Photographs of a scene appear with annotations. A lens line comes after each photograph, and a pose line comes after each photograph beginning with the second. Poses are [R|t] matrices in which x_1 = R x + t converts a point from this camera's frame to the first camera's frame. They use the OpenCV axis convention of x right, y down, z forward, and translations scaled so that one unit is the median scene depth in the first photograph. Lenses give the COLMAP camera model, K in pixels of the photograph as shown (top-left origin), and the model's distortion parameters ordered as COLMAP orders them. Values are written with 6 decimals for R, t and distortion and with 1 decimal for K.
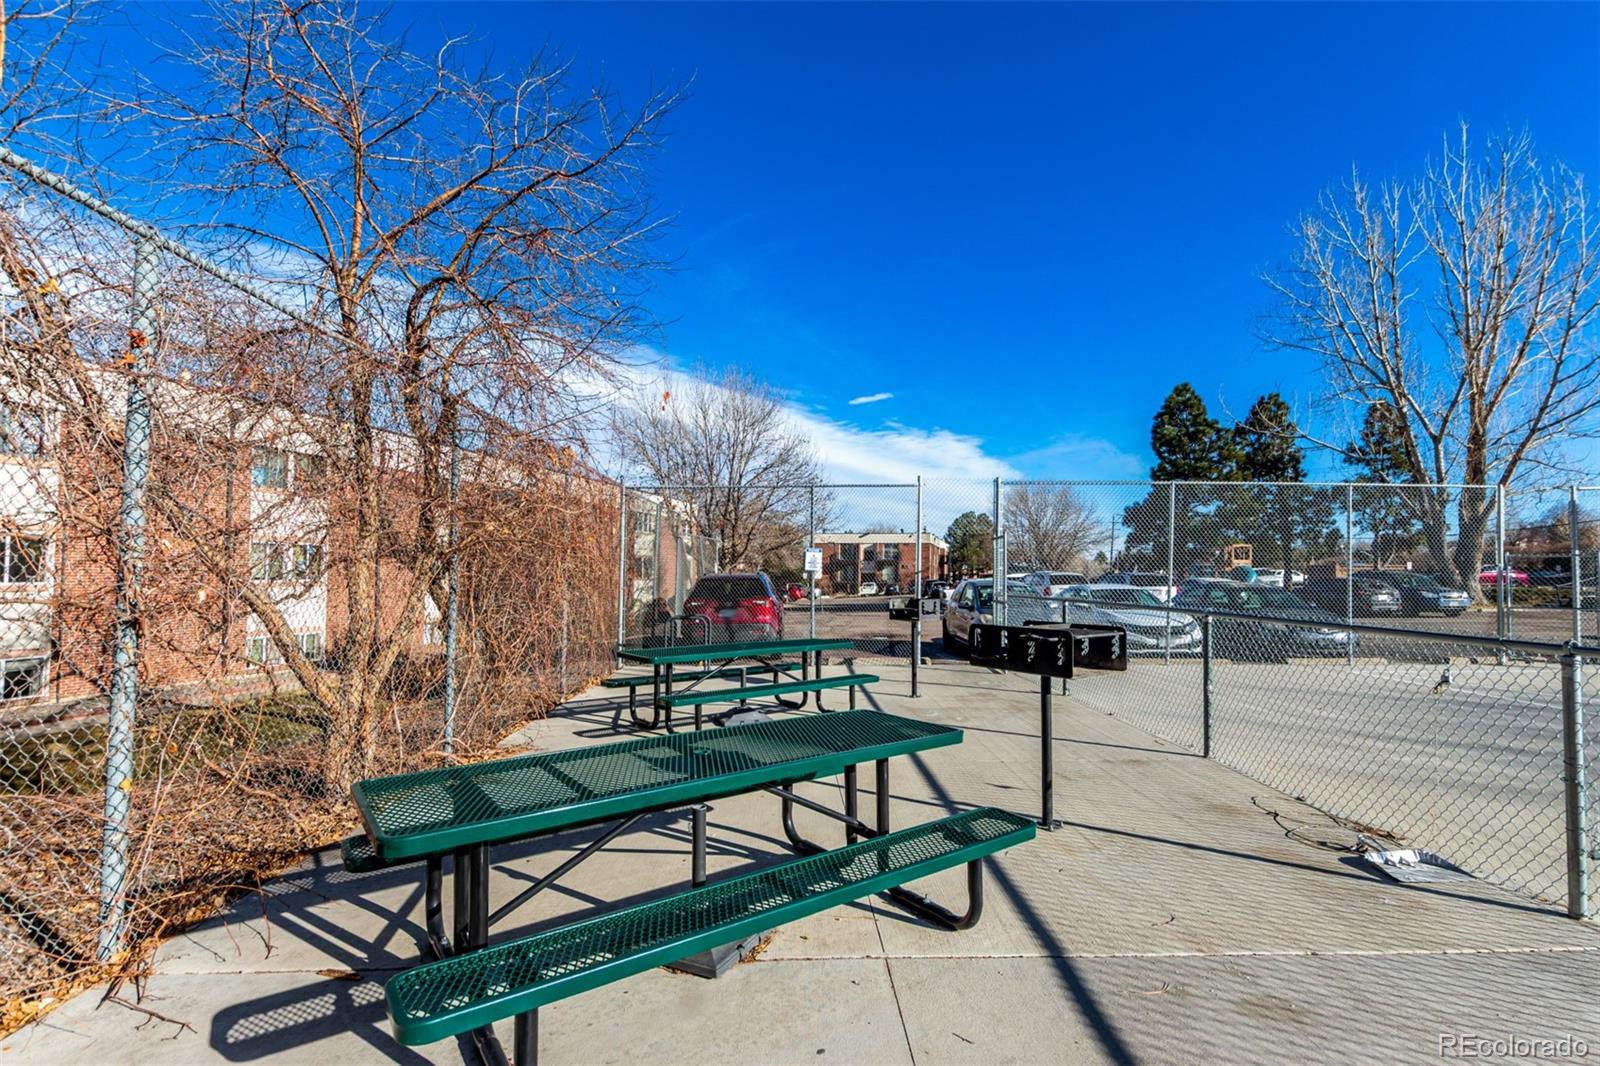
lens RADIAL K [[756.4, 0, 810.1], [0, 756.4, 543.0], [0, 0, 1]] dist [0.000401, -0.000341]
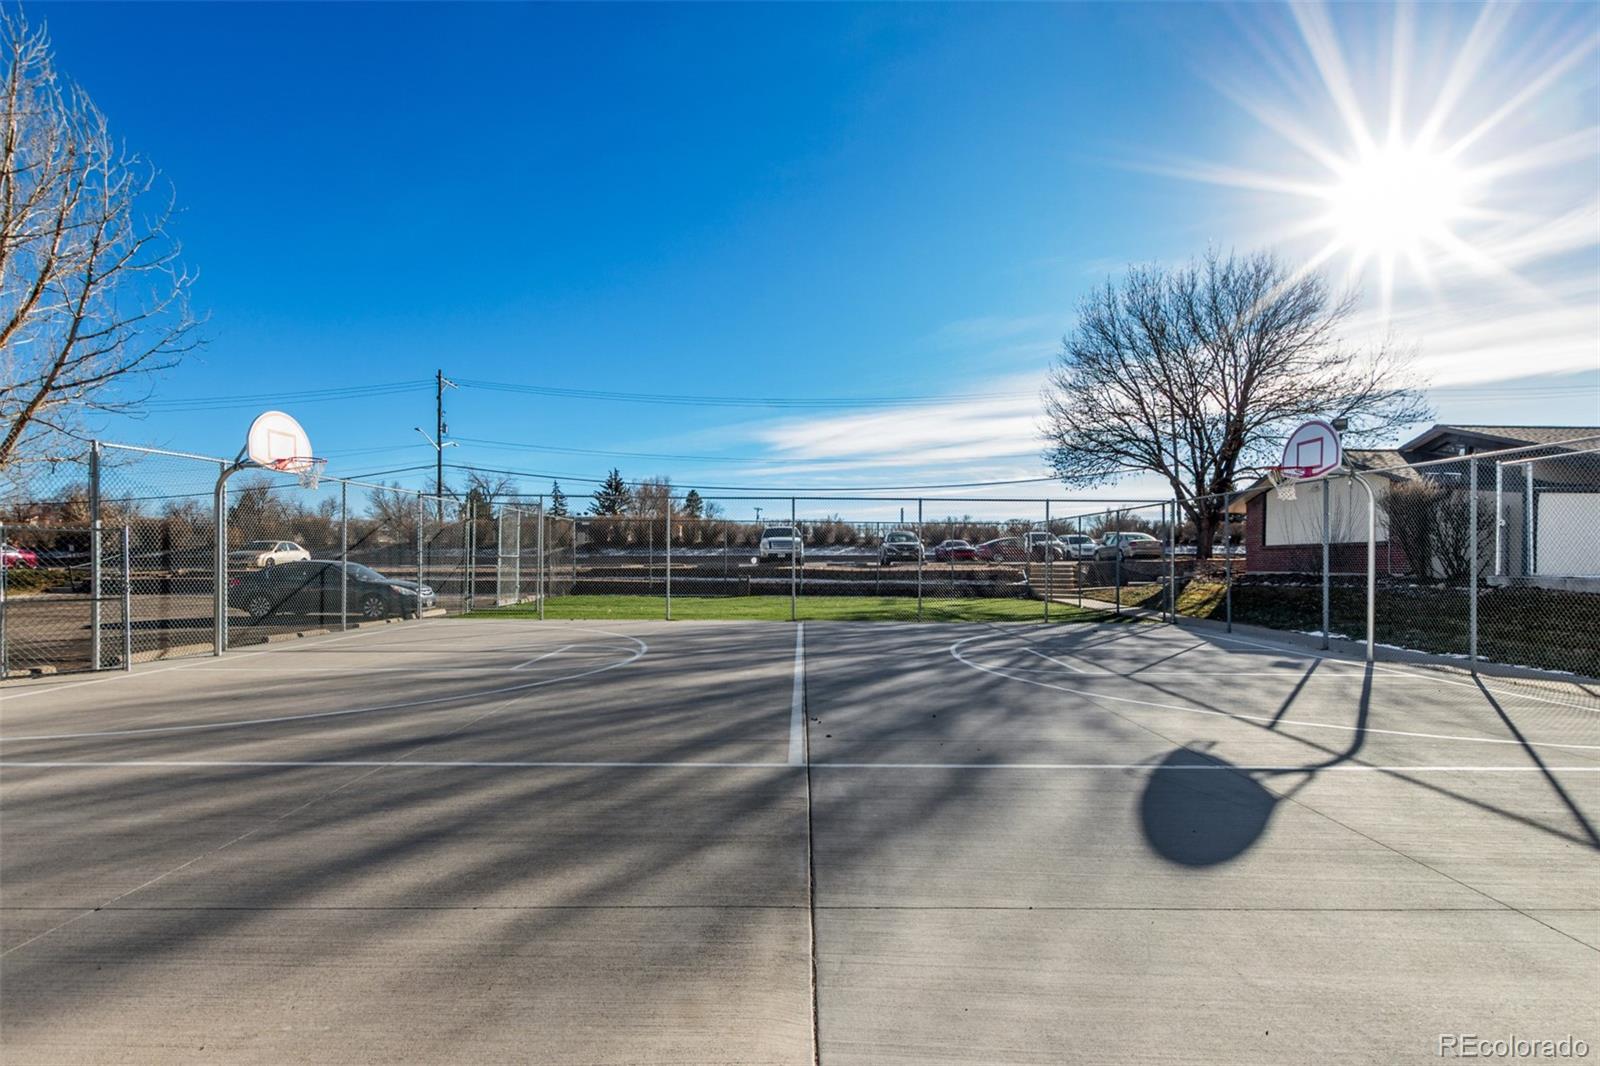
lens RADIAL K [[756.4, 0, 810.0], [0, 756.4, 537.8], [0, 0, 1]] dist [0.000401, -0.000341]
pose [[0.017008, 0.000275, 0.999855, 0.104291], [-0.021211, 0.999775, 0.000086, 0.003041], [-0.999630, -0.021210, 0.017010, 0.106775]]
